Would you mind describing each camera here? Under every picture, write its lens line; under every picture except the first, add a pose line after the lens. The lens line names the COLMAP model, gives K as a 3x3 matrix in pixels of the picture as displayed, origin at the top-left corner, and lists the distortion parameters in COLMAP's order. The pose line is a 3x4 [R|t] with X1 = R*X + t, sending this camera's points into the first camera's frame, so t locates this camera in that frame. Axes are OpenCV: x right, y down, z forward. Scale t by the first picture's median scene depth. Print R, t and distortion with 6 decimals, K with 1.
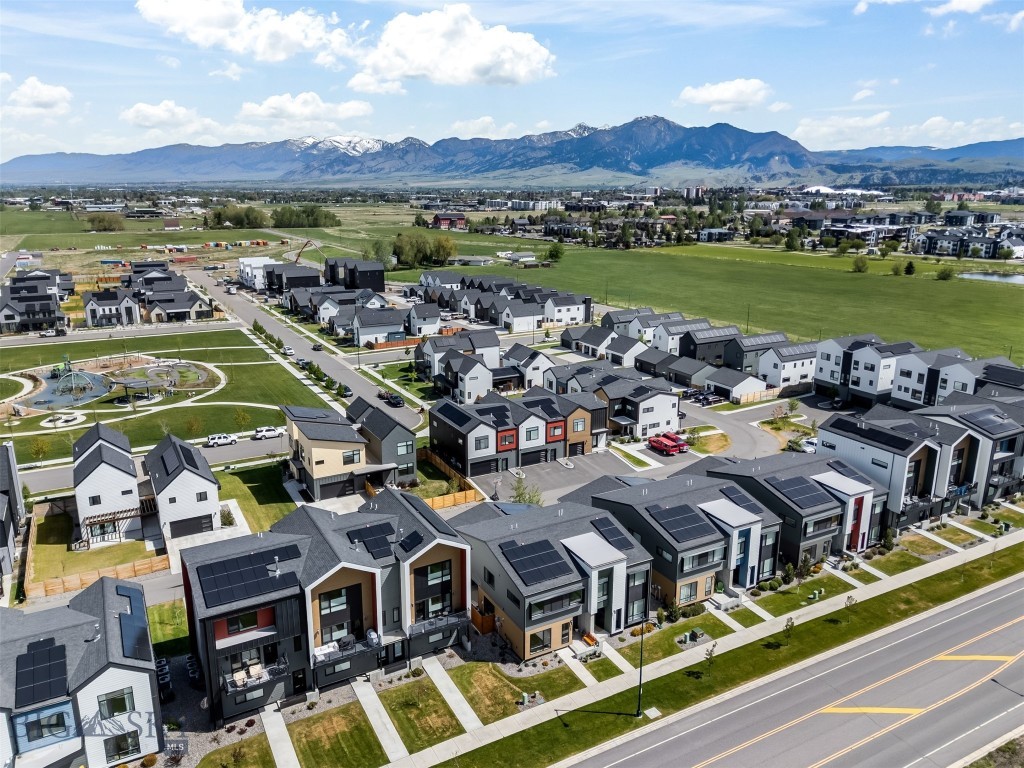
lens RADIAL K [[747.6, 0, 511.6], [0, 747.6, 383.5], [0, 0, 1]] dist [0.060470, -0.033357]
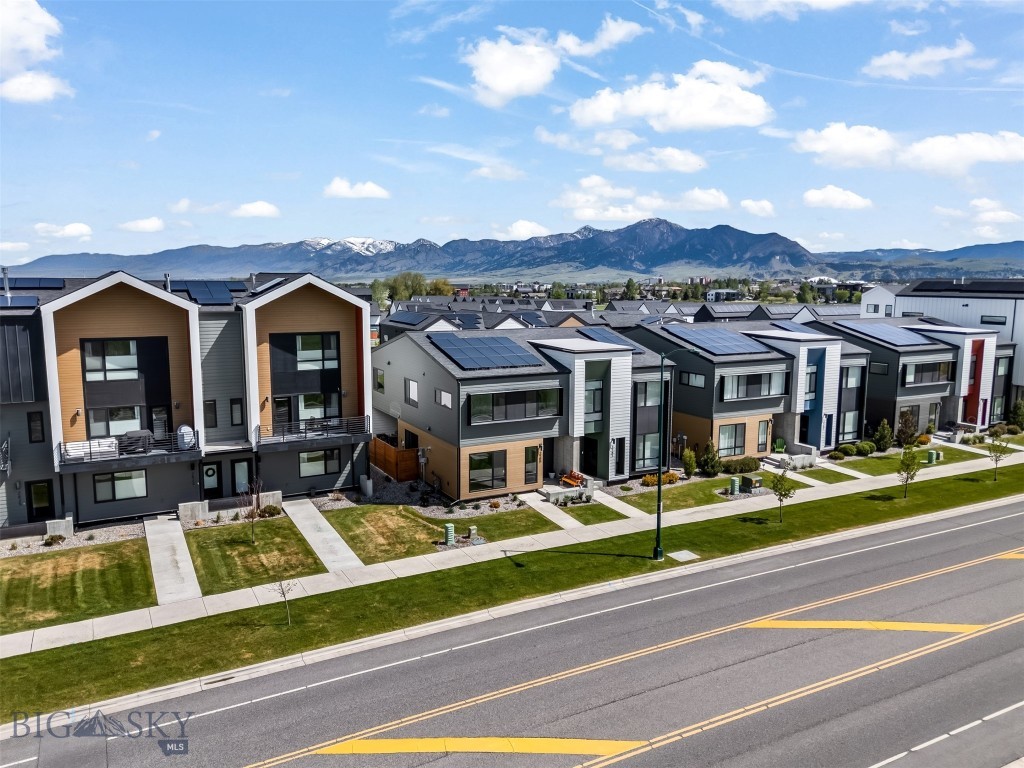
lens RADIAL K [[747.6, 0, 510.9], [0, 747.6, 383.6], [0, 0, 1]] dist [0.060470, -0.033357]
pose [[0.999935, 0.004136, -0.010631, 0.059833], [-0.005451, 0.991911, -0.126820, 0.332978], [0.010021, 0.126869, 0.991869, 0.392274]]
